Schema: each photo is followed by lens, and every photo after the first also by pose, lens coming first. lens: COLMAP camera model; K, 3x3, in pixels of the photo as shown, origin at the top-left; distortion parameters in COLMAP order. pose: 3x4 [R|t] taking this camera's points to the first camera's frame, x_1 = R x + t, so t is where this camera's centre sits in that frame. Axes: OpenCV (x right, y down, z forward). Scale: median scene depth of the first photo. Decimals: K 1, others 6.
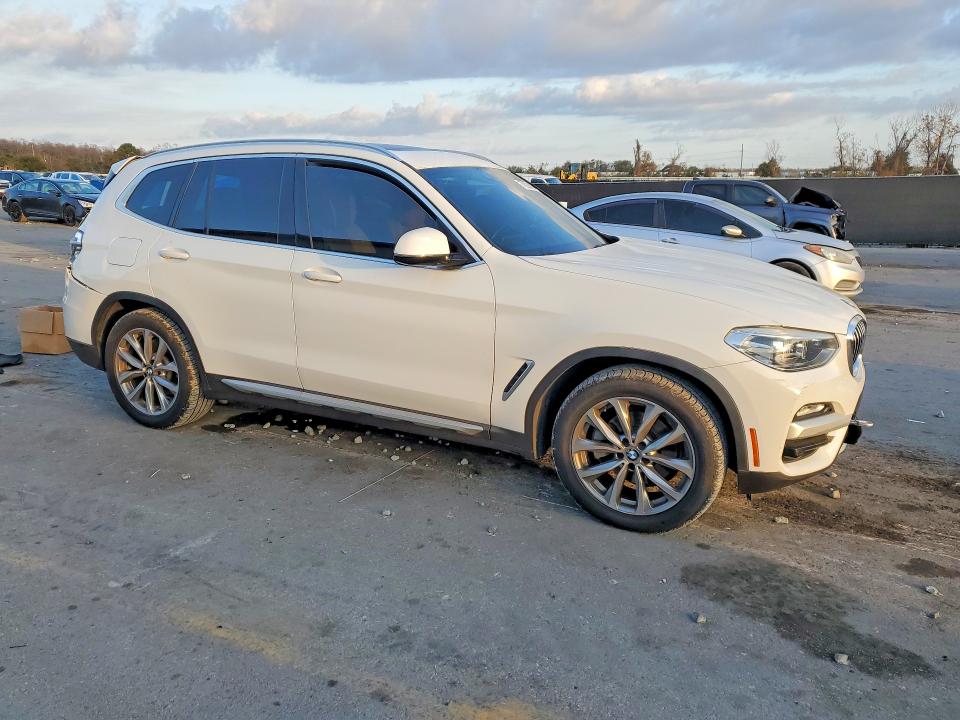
lens RADIAL K [[791.0, 0, 484.0], [0, 791.0, 359.9], [0, 0, 1]] dist [0.046957, -0.008990]
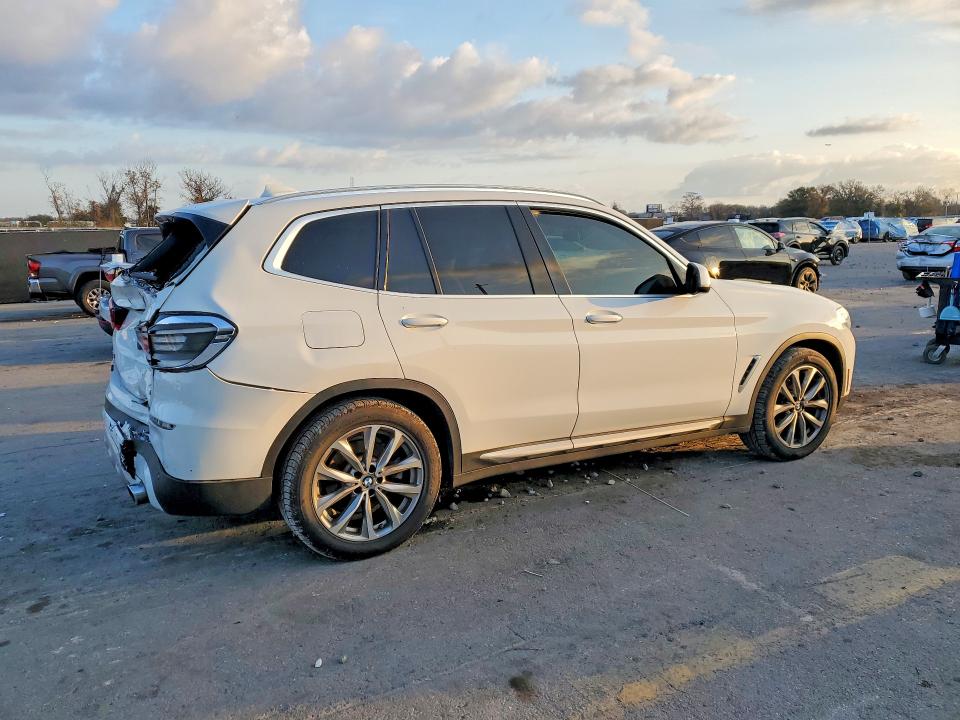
lens RADIAL K [[769.7, 0, 479.4], [0, 769.7, 358.9], [0, 0, 1]] dist [0.010784, 0.001918]
pose [[0.539367, -0.155810, 0.827531, -0.972678], [0.200400, 0.978248, 0.053571, -0.120474], [-0.817877, 0.136943, 0.558859, 0.502137]]
